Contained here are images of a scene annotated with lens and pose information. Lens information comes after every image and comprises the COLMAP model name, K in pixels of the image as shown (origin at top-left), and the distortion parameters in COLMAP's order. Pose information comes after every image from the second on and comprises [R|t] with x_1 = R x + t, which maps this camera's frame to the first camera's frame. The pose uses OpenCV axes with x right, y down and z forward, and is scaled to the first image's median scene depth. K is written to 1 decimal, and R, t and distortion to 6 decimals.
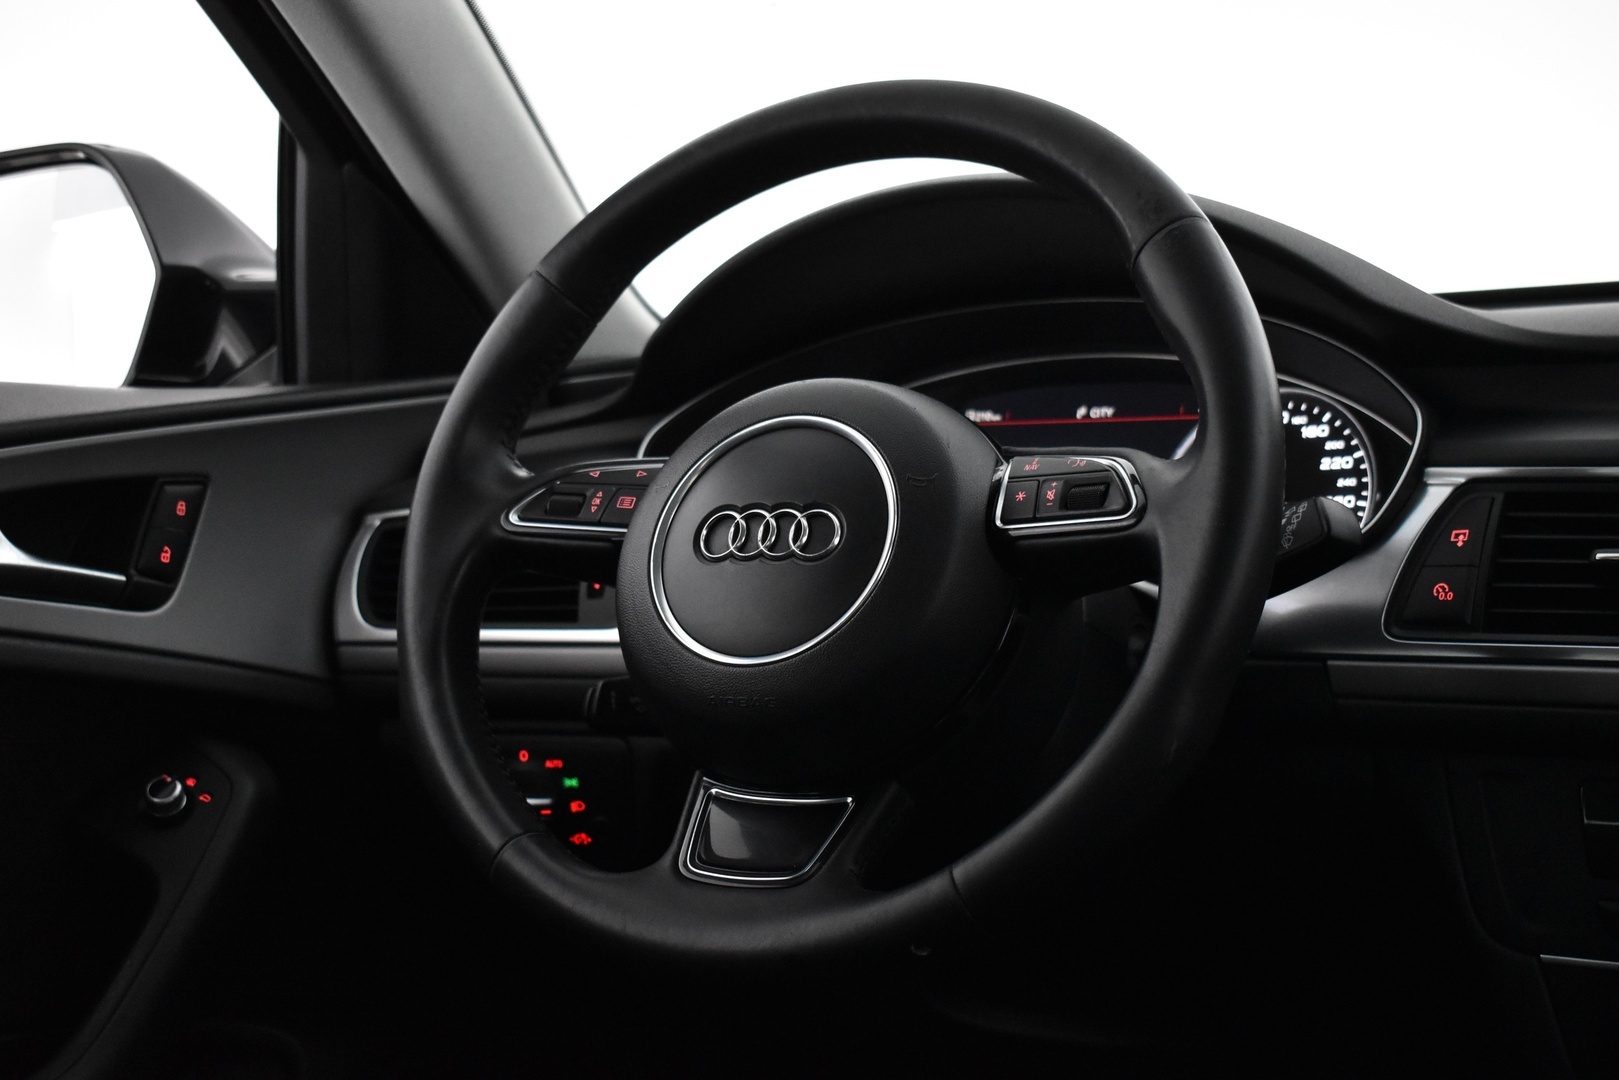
lens RADIAL K [[2257.7, 0, 809.5], [0, 2257.7, 540.0], [0, 0, 1]] dist [-0.051310, -0.019619]
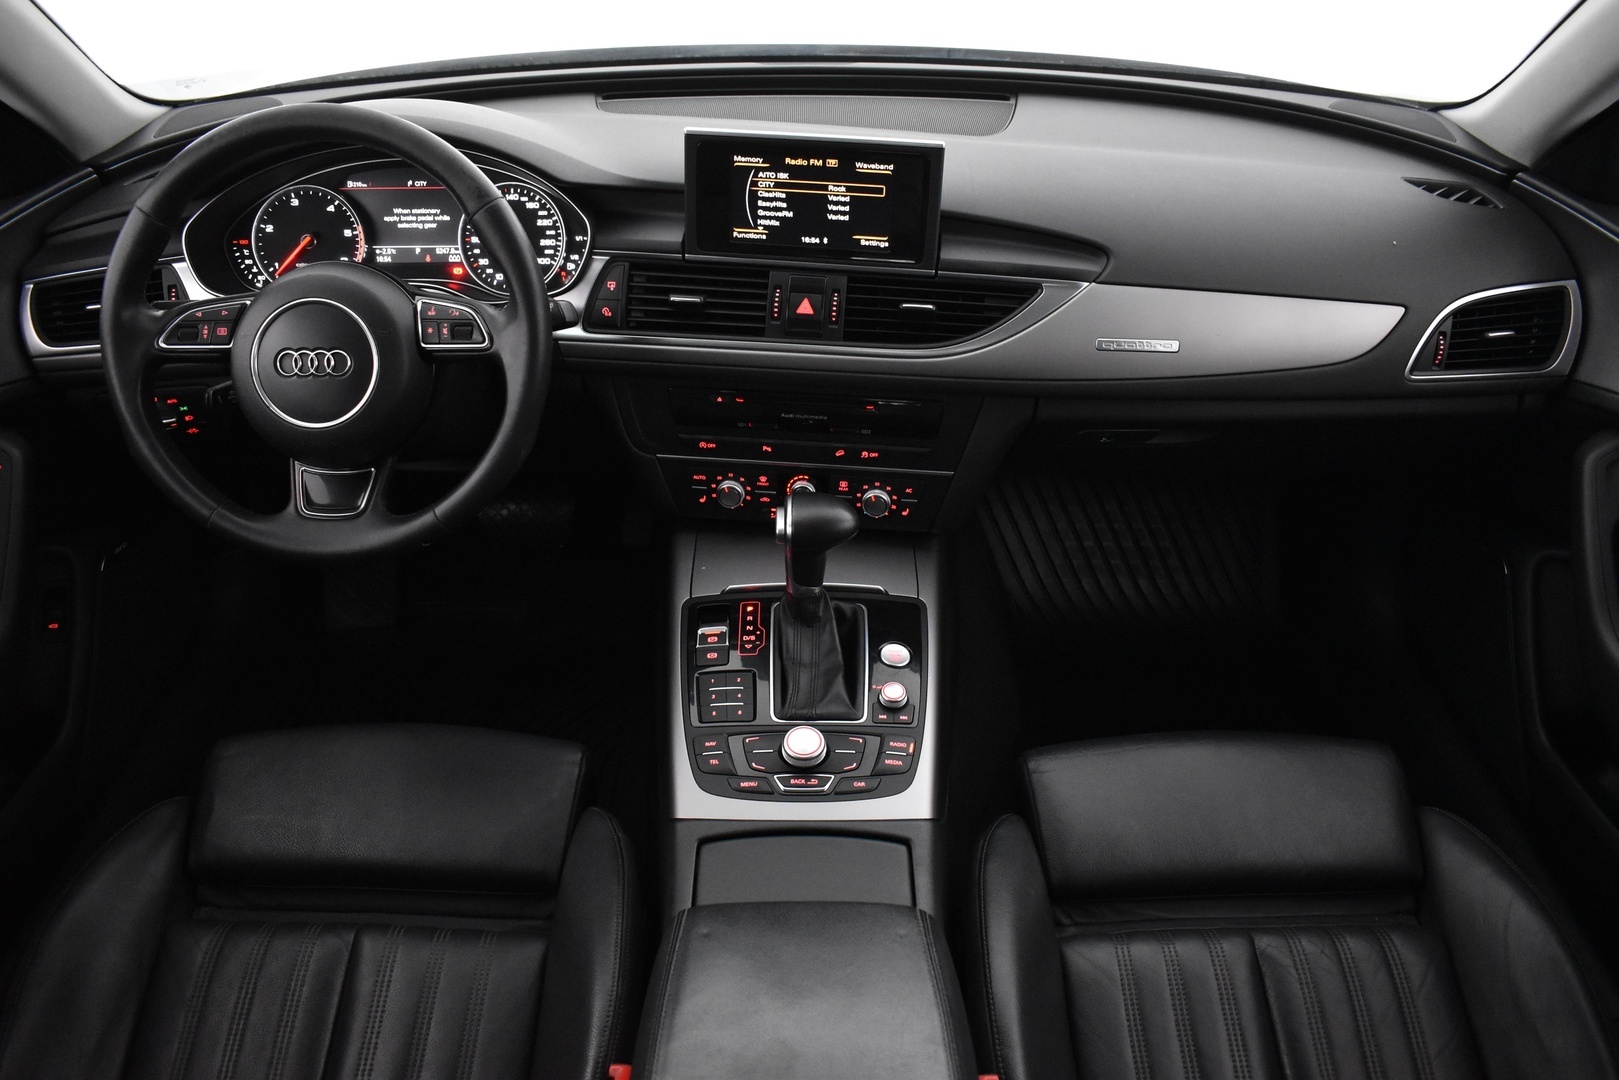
lens RADIAL K [[1258.5, 0, 809.5], [0, 1258.5, 540.0], [0, 0, 1]] dist [-0.086127, -0.001817]
pose [[0.875489, -0.231768, 0.424032, -0.130145], [-0.014117, 0.864838, 0.501853, -0.411430], [-0.483032, -0.445353, 0.753884, -0.163648]]
